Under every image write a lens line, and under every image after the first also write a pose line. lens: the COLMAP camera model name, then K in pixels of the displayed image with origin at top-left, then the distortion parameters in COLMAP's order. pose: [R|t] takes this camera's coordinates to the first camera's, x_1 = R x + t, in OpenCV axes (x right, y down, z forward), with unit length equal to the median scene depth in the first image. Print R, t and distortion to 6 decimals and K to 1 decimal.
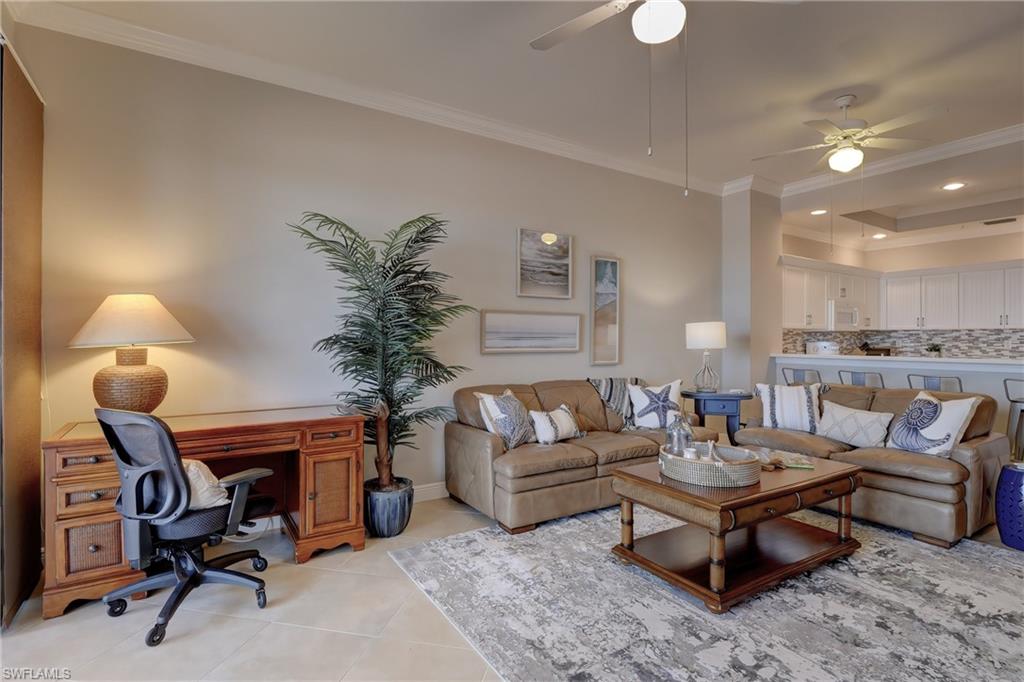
lens RADIAL K [[496.9, 0, 512.0], [0, 496.9, 341.0], [0, 0, 1]] dist [-0.000817, -0.000707]
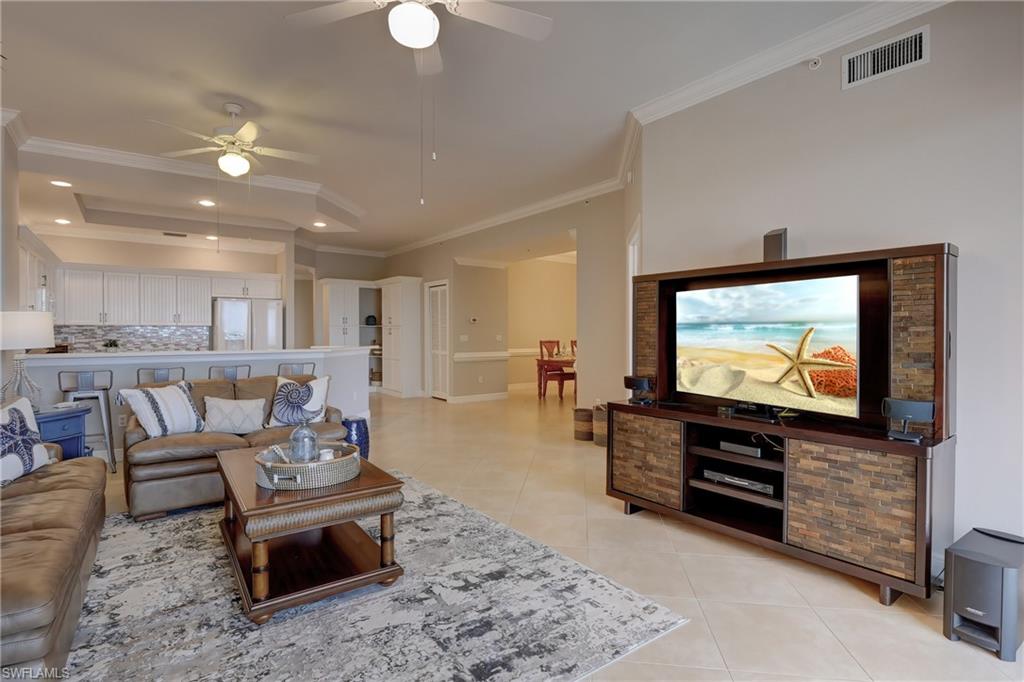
lens RADIAL K [[491.5, 0, 512.0], [0, 491.5, 341.0], [0, 0, 1]] dist [-0.003484, -0.000539]
pose [[-0.044526, -0.016709, 0.998868, -0.371613], [0.007540, 0.999826, 0.017062, -0.003653], [-0.998980, 0.008292, -0.044393, 0.425792]]
